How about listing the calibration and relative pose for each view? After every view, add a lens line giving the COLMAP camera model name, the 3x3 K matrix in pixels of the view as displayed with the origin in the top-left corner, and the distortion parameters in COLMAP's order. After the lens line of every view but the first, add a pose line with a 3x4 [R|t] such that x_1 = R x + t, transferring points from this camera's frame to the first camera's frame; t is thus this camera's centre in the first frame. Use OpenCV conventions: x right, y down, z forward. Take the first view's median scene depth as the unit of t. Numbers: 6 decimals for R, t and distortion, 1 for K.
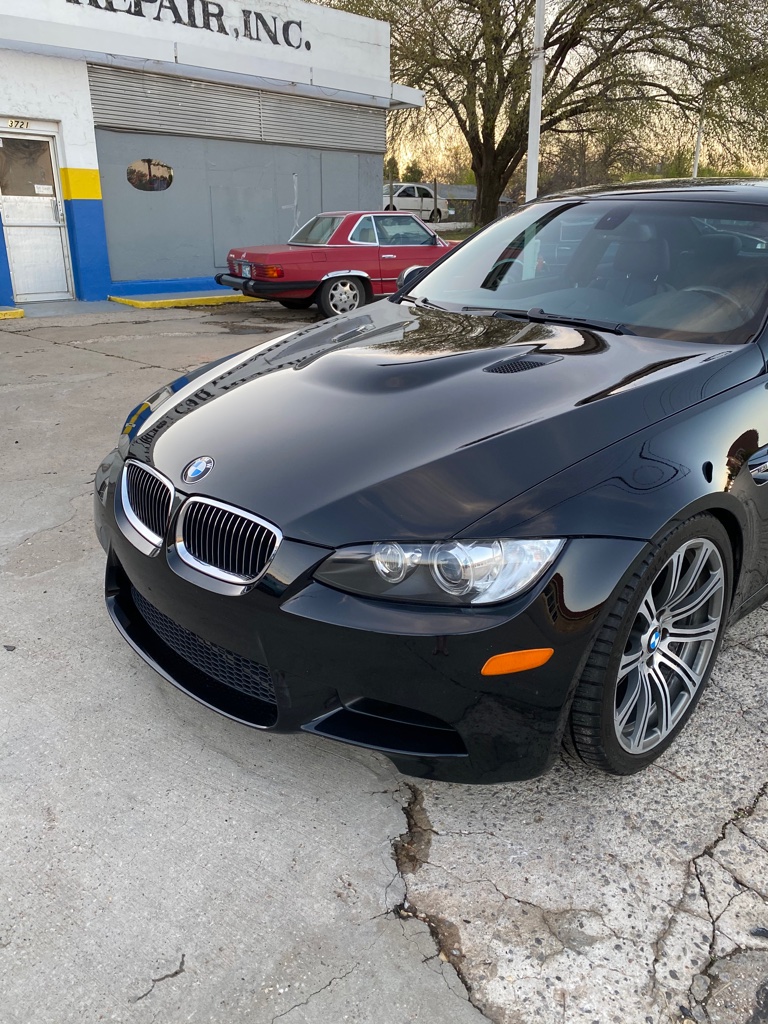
lens RADIAL K [[779.9, 0, 381.7], [0, 779.9, 508.9], [0, 0, 1]] dist [0.016800, -0.015115]
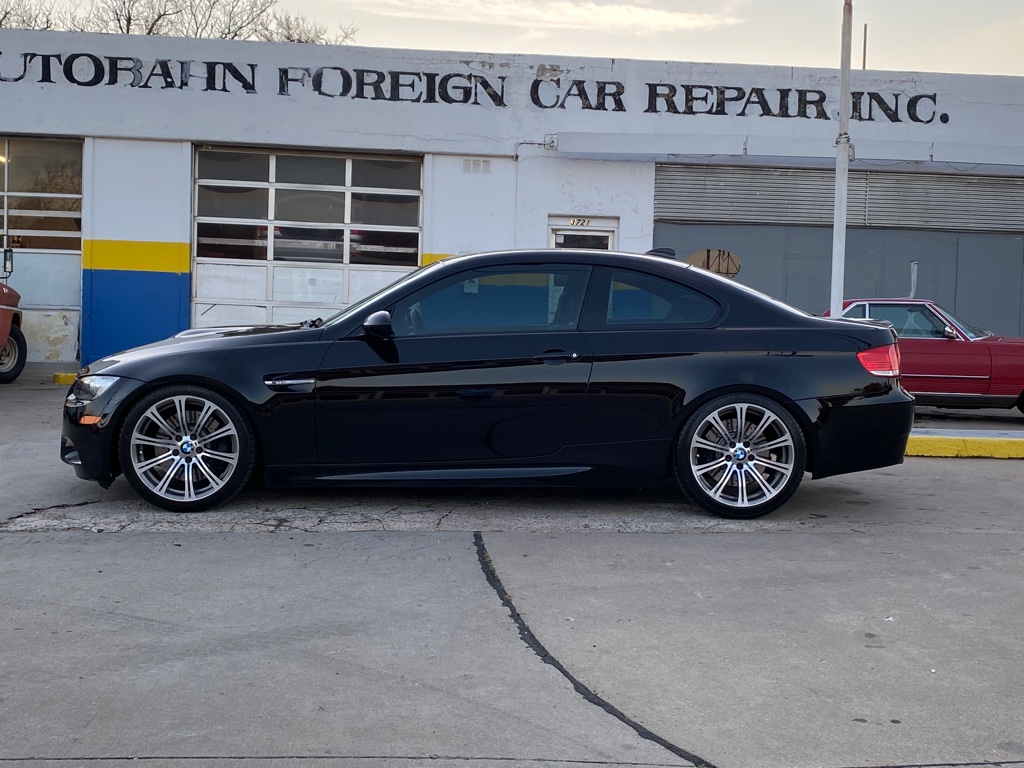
lens RADIAL K [[1208.3, 0, 509.9], [0, 1208.3, 387.0], [0, 0, 1]] dist [0.111570, -0.350712]
pose [[0.749937, 0.049530, -0.659652, 0.514097], [-0.250178, 0.944364, -0.213511, 0.080669], [0.612376, 0.325151, 0.720606, -0.142204]]
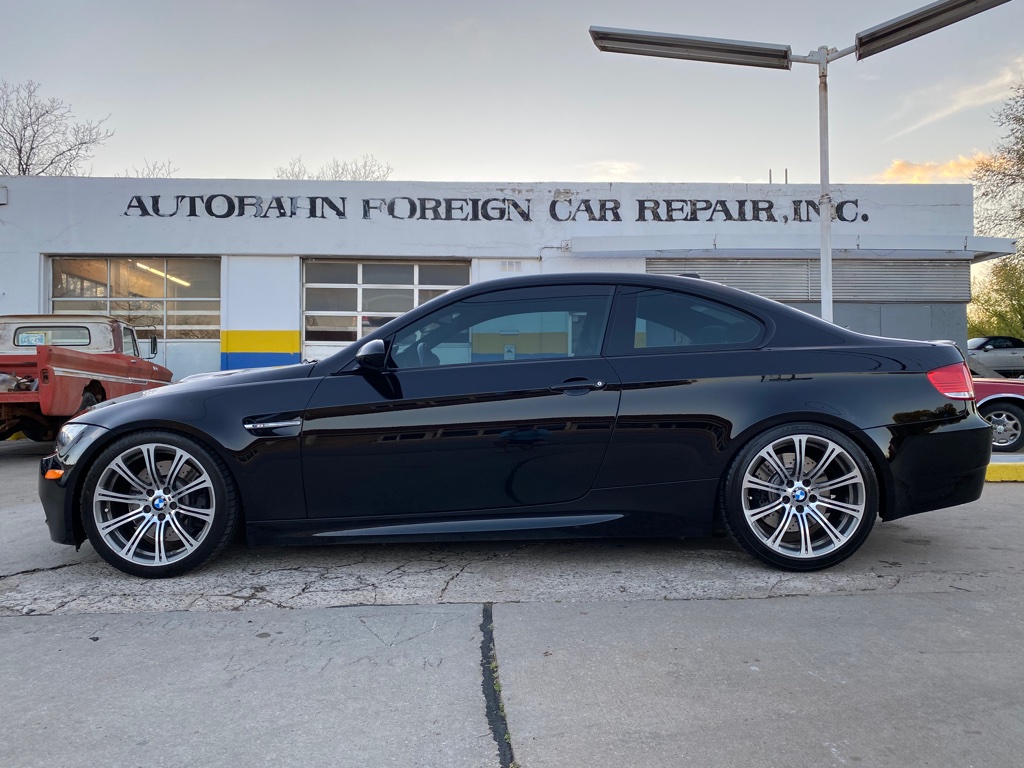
lens RADIAL K [[772.8, 0, 508.1], [0, 772.8, 384.4], [0, 0, 1]] dist [0.083099, -0.215350]
pose [[0.718241, -0.015801, -0.695615, 0.361870], [-0.233290, 0.936405, -0.262148, 0.031644], [0.655520, 0.350566, 0.668878, 0.036219]]
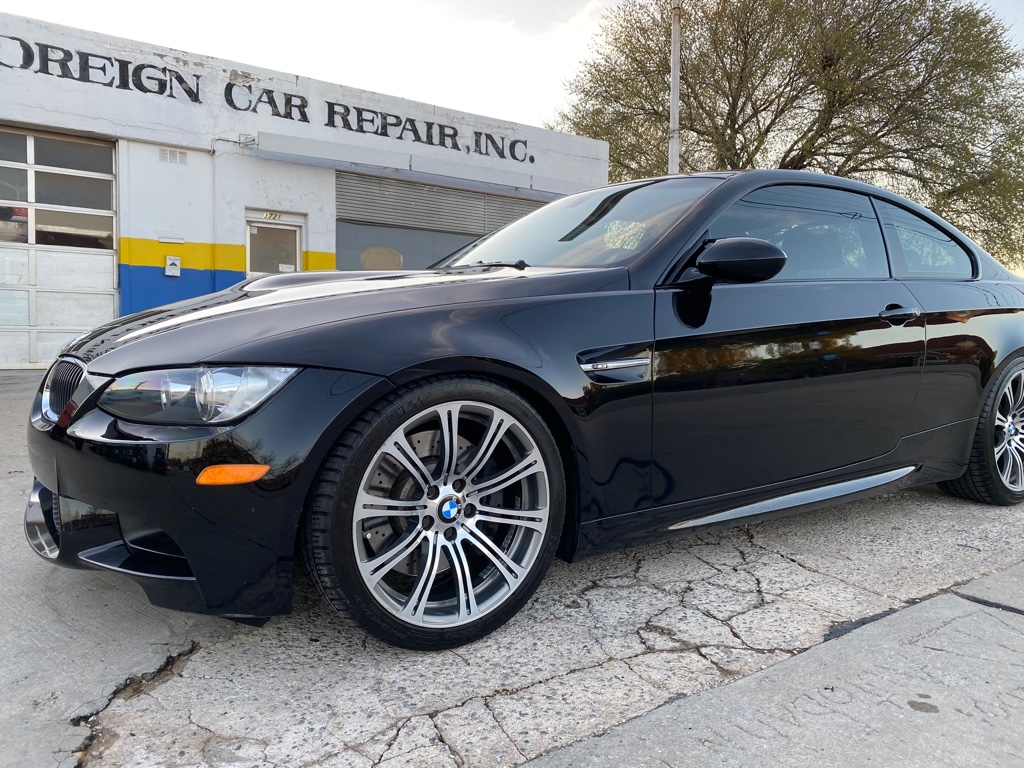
lens RADIAL K [[779.9, 0, 513.5], [0, 779.9, 382.4], [0, 0, 1]] dist [0.016800, -0.015115]
pose [[0.985524, 0.027598, -0.167272, 0.096324], [-0.073308, 0.959022, -0.273683, 0.045436], [0.152865, 0.281984, 0.947163, 0.004489]]
